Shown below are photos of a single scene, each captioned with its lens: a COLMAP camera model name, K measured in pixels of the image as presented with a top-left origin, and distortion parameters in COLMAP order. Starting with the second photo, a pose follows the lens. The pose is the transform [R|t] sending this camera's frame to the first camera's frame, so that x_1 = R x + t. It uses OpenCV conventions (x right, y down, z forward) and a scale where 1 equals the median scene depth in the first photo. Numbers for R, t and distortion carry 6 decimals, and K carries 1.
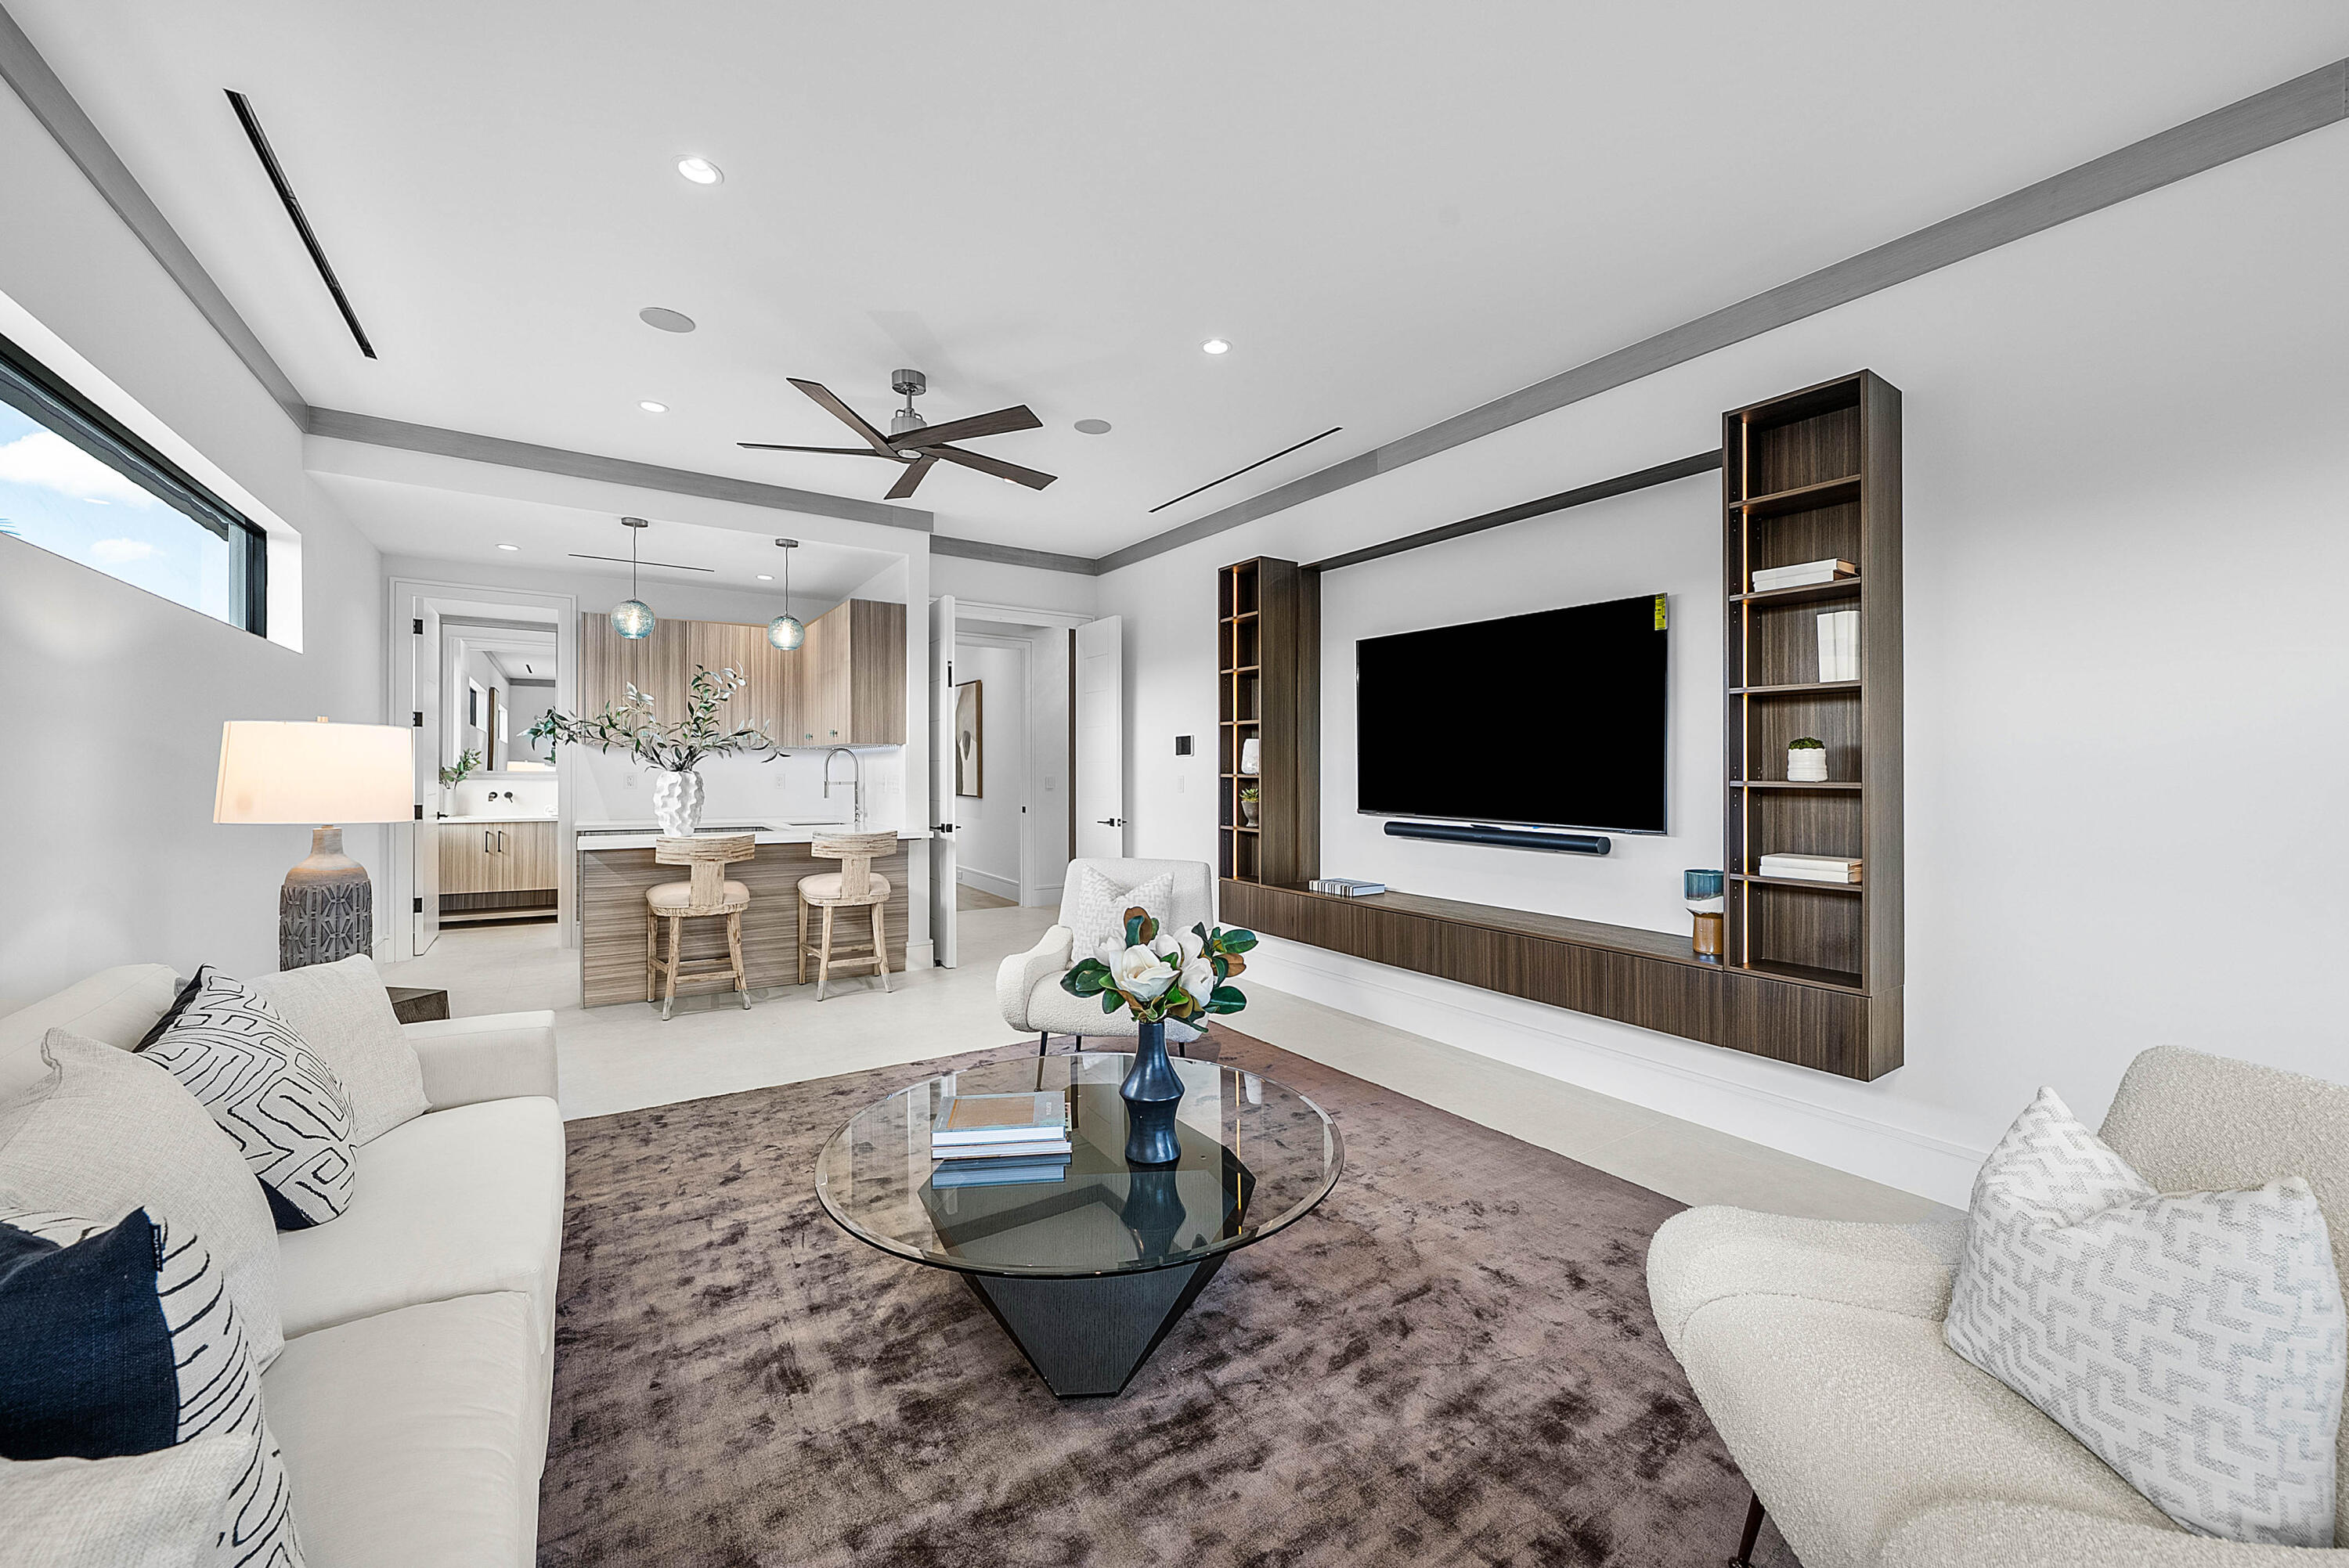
lens RADIAL K [[898.6, 0, 1185.2], [0, 898.6, 766.5], [0, 0, 1]] dist [-0.000219, -0.000318]
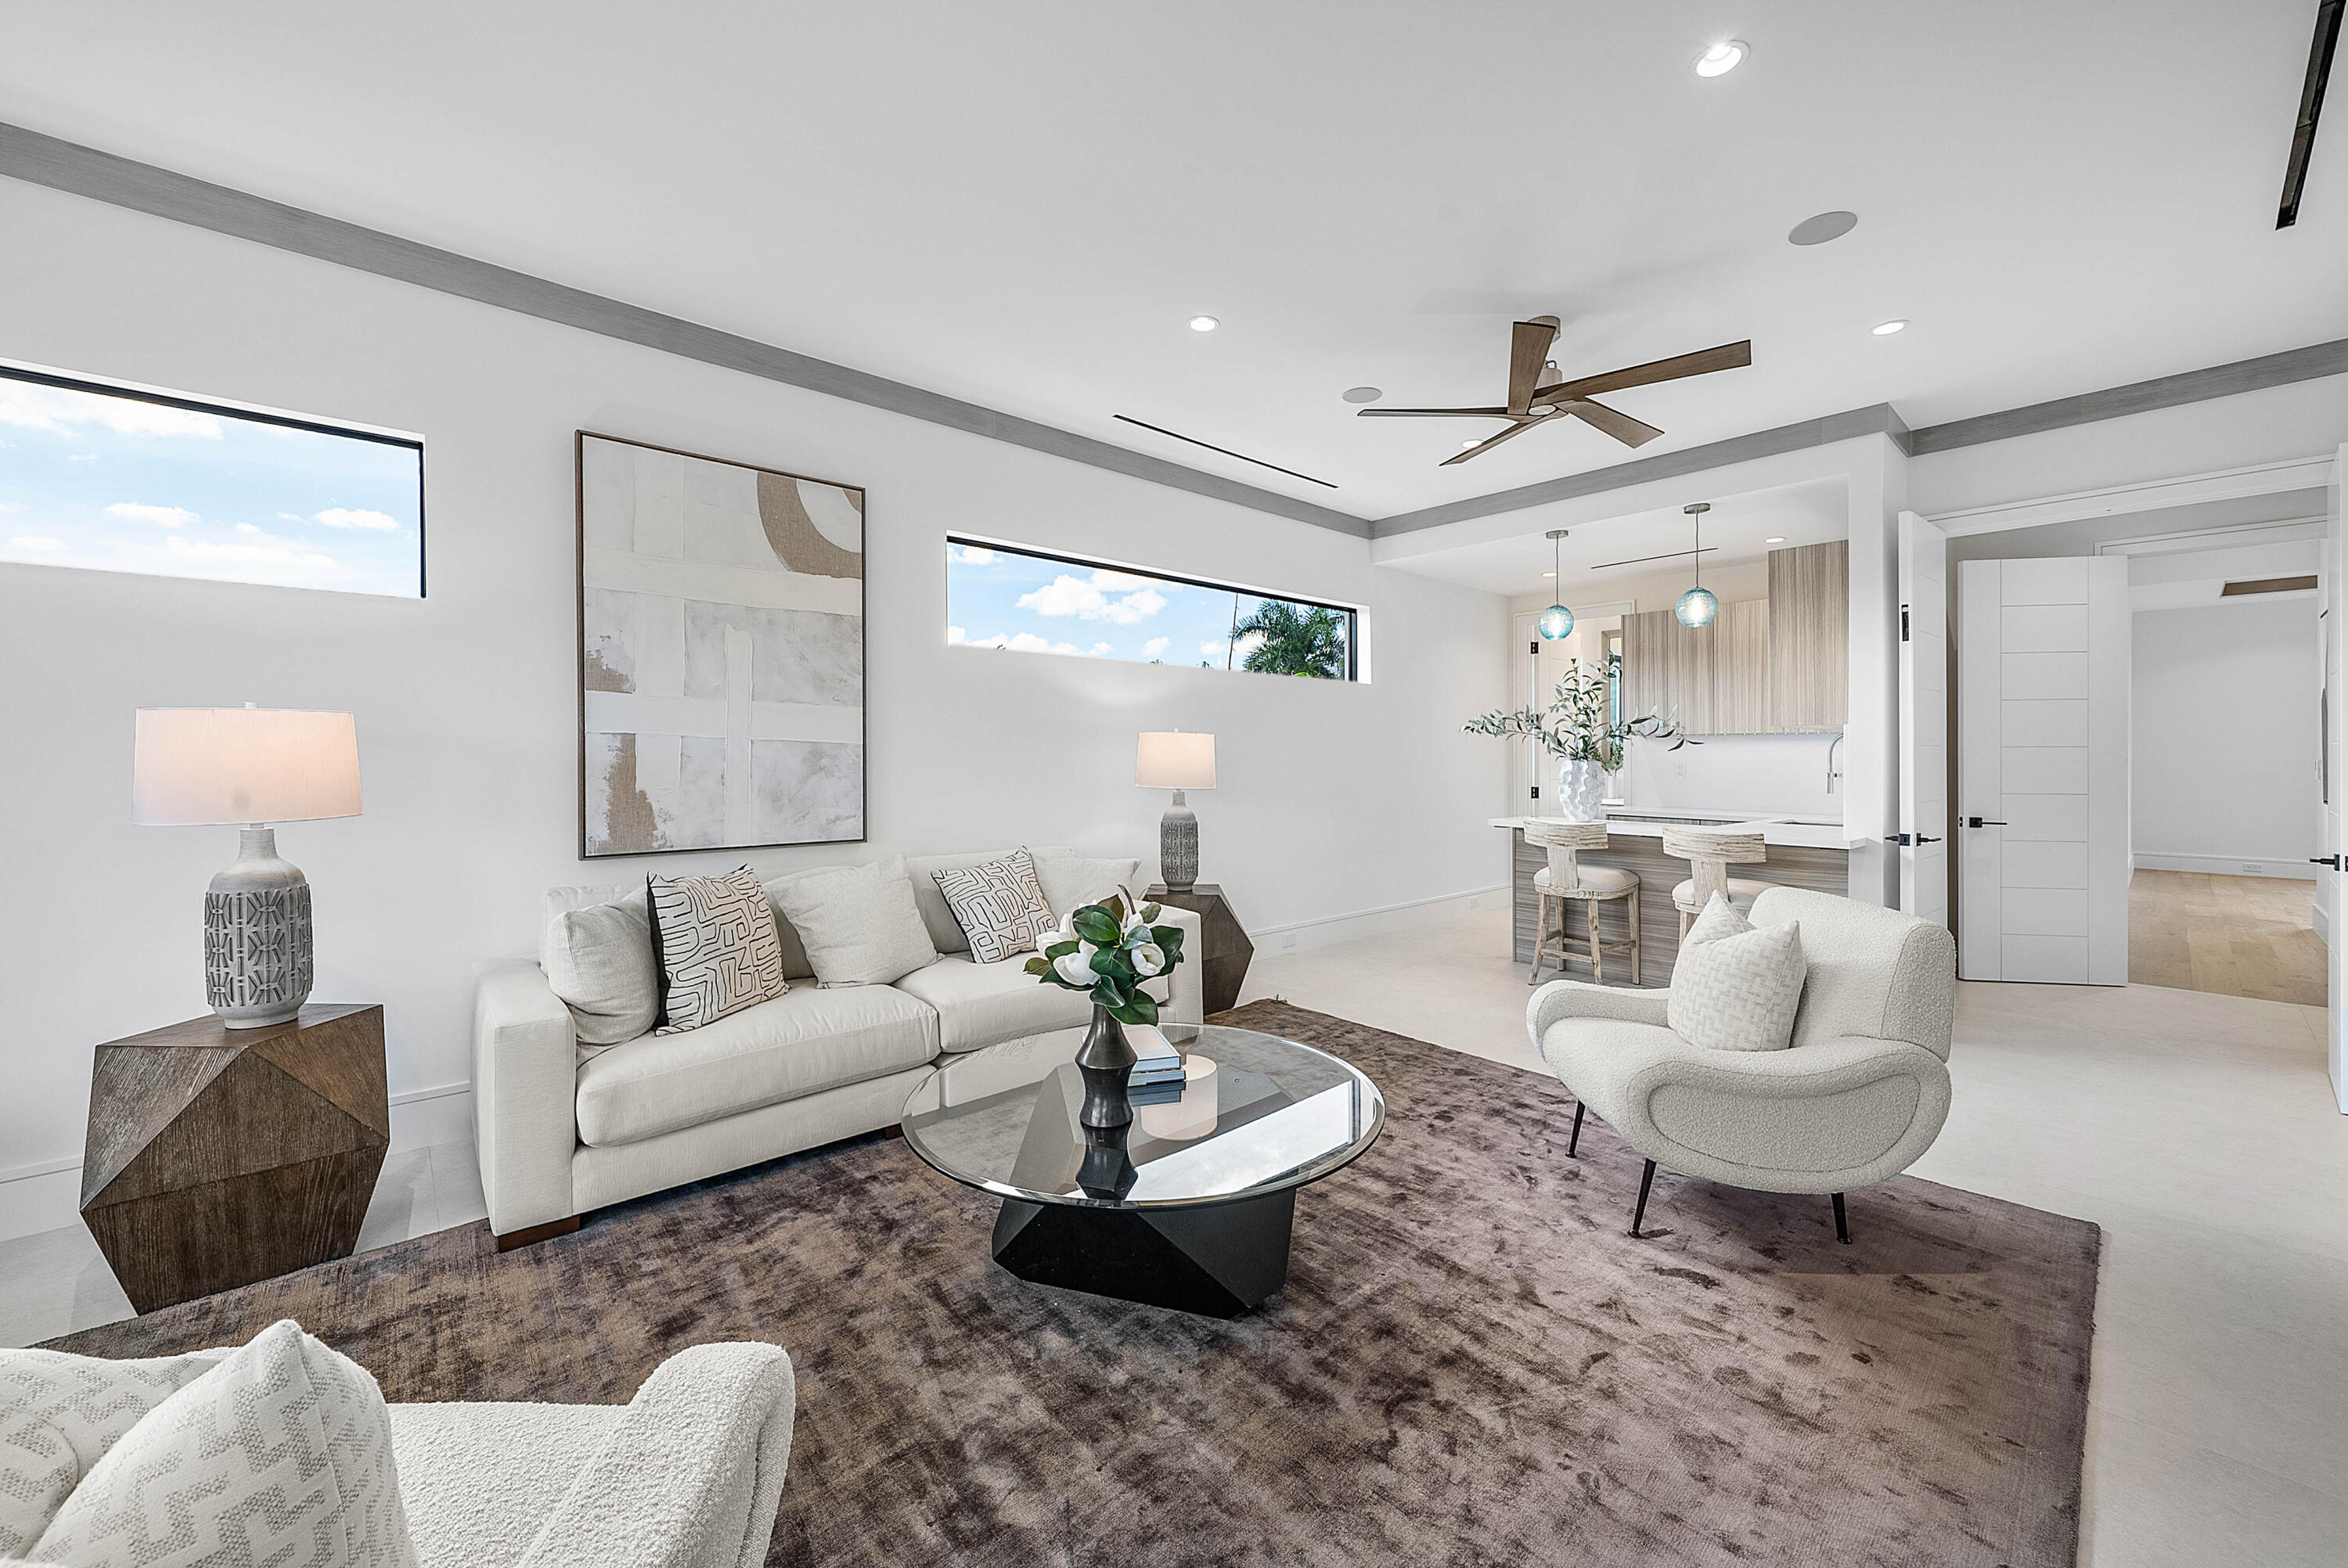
lens RADIAL K [[898.1, 0, 1183.4], [0, 898.1, 776.0], [0, 0, 1]] dist [-0.000219, -0.000318]
pose [[0.139867, 0.017122, -0.990022, 0.446091], [0.003069, 0.999838, 0.017726, 0.004172], [0.990166, -0.005518, 0.139792, 0.416354]]
